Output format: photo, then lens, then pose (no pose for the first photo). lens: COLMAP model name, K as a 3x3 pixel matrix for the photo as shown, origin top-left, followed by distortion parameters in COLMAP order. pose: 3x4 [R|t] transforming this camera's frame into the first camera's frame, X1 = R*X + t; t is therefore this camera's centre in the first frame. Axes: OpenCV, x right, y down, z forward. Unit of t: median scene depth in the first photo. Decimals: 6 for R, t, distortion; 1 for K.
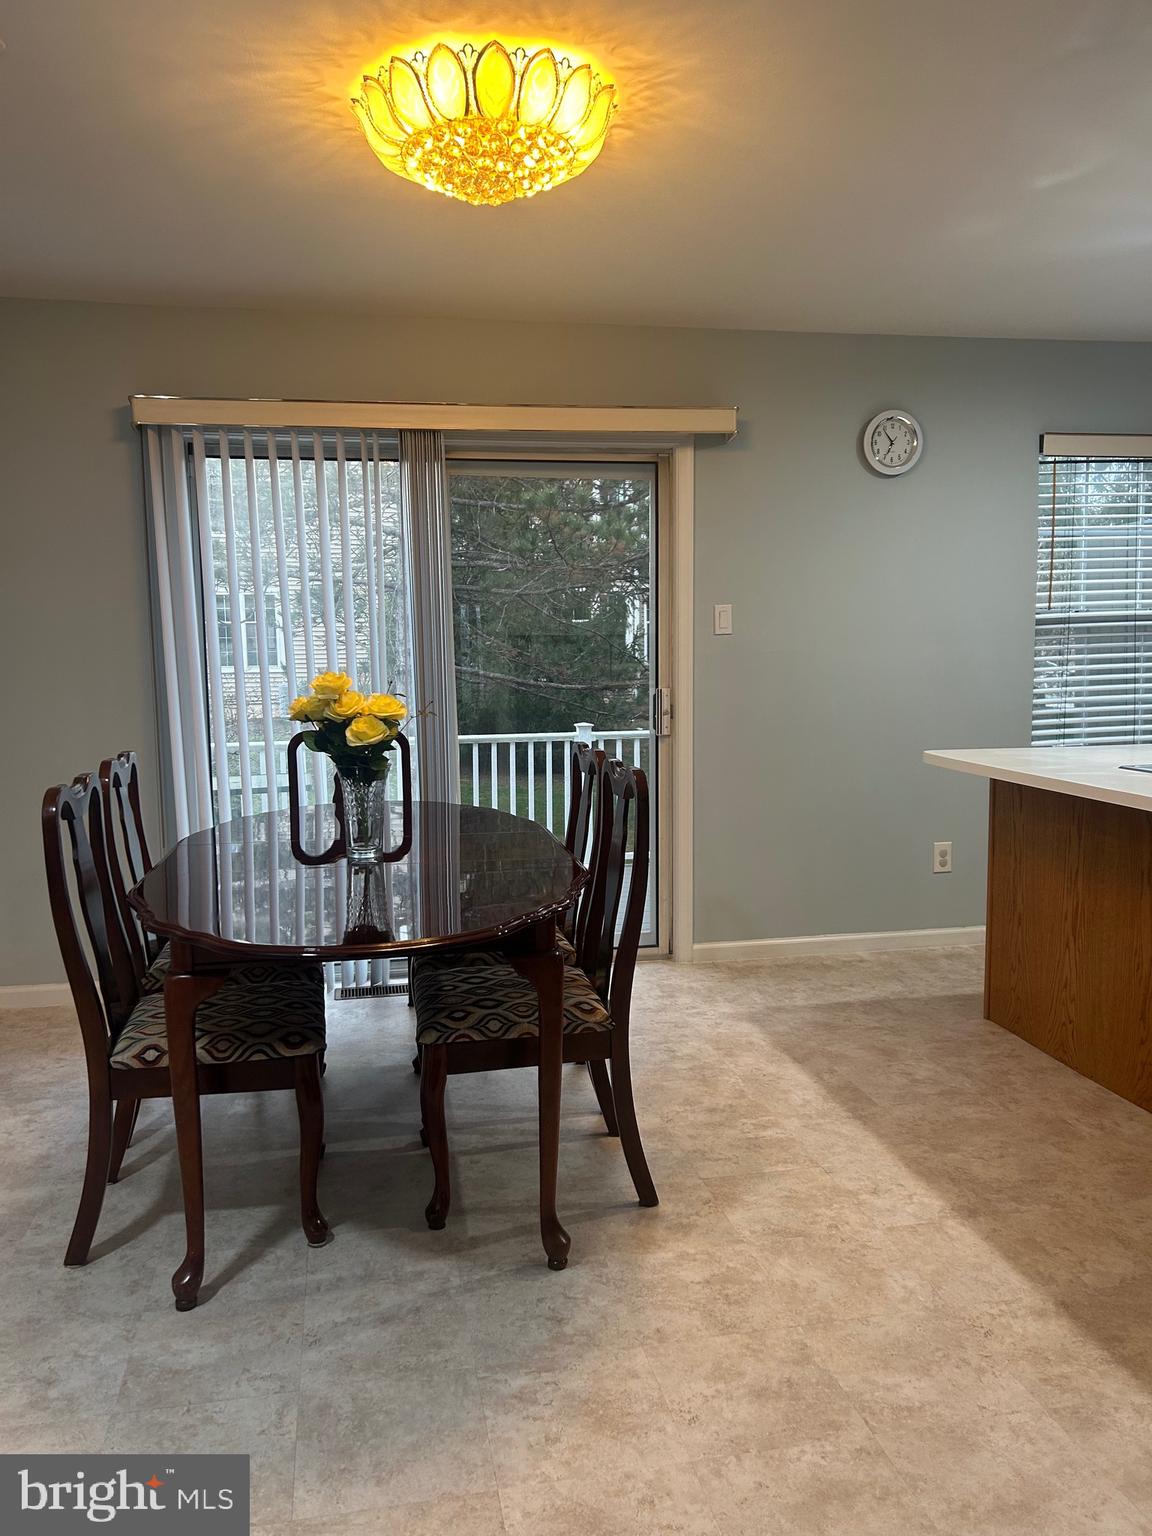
lens RADIAL K [[1168.5, 0, 571.7], [0, 1168.5, 757.8], [0, 0, 1]] dist [0.044336, -0.005367]
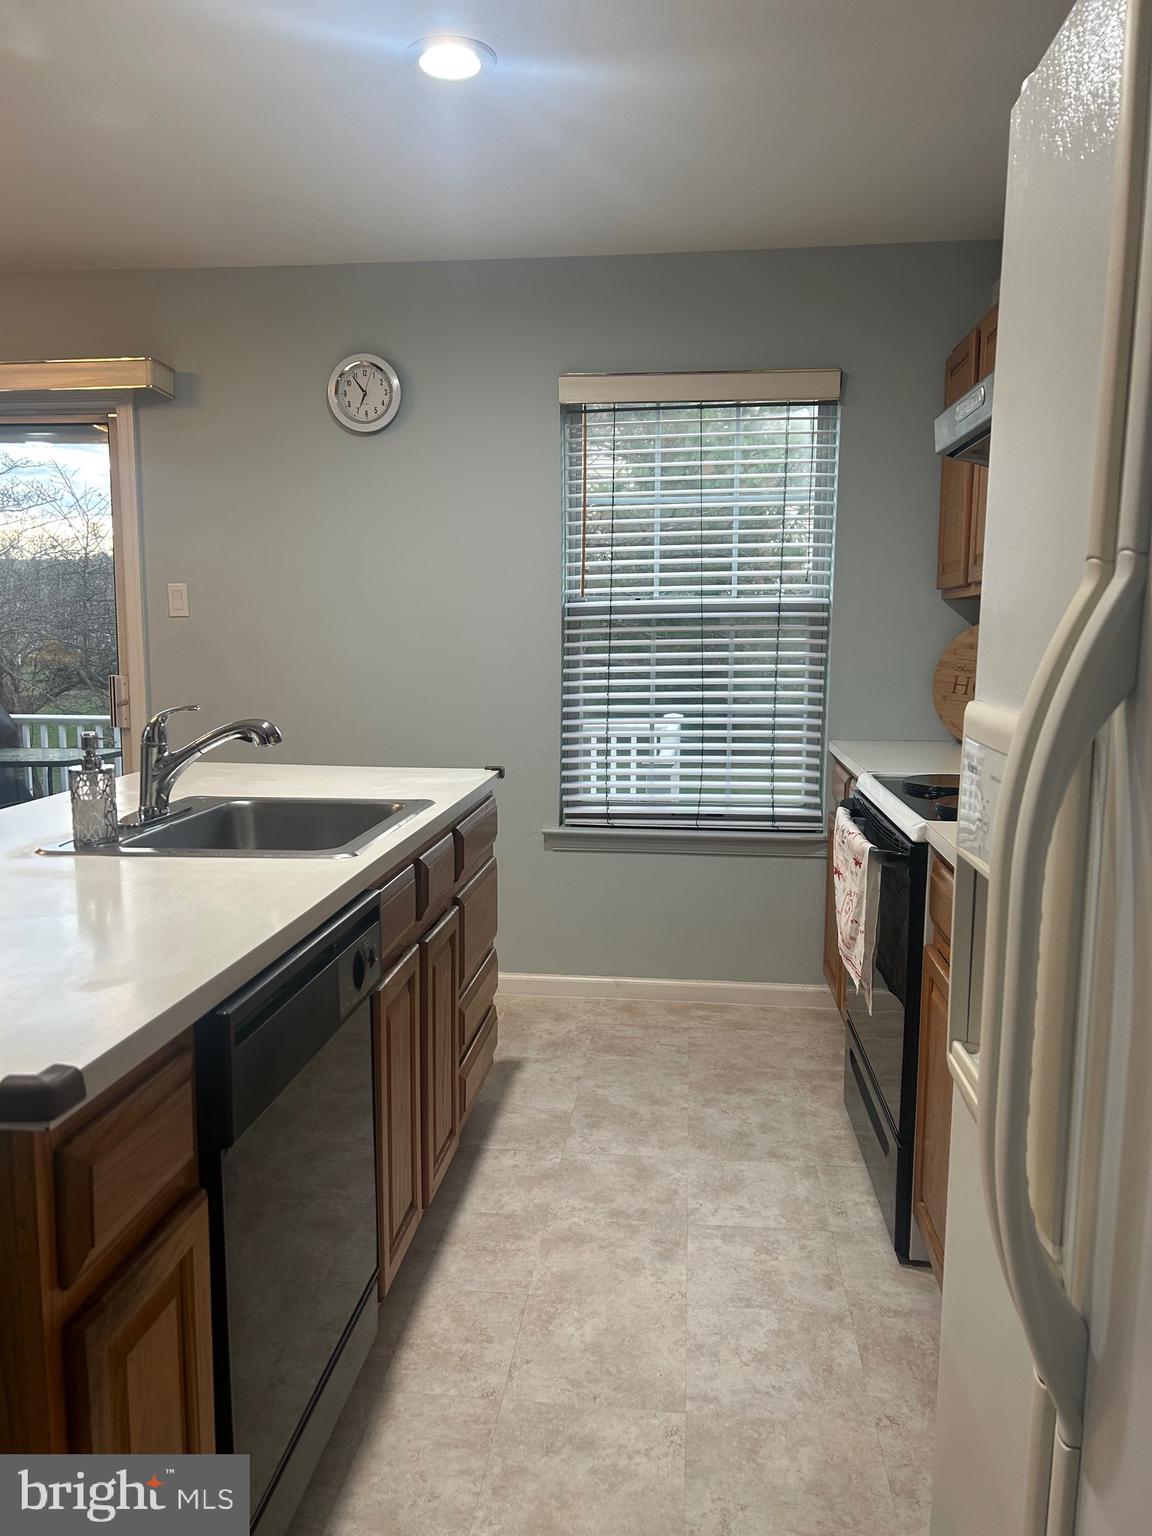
lens RADIAL K [[1165.2, 0, 576.0], [0, 1165.2, 768.0], [0, 0, 1]] dist [0.049399, -0.088675]
pose [[0.948871, 0.063954, -0.309118, 1.015912], [-0.048634, 0.997188, 0.057024, -0.083398], [0.311895, -0.039075, 0.949313, 0.361665]]
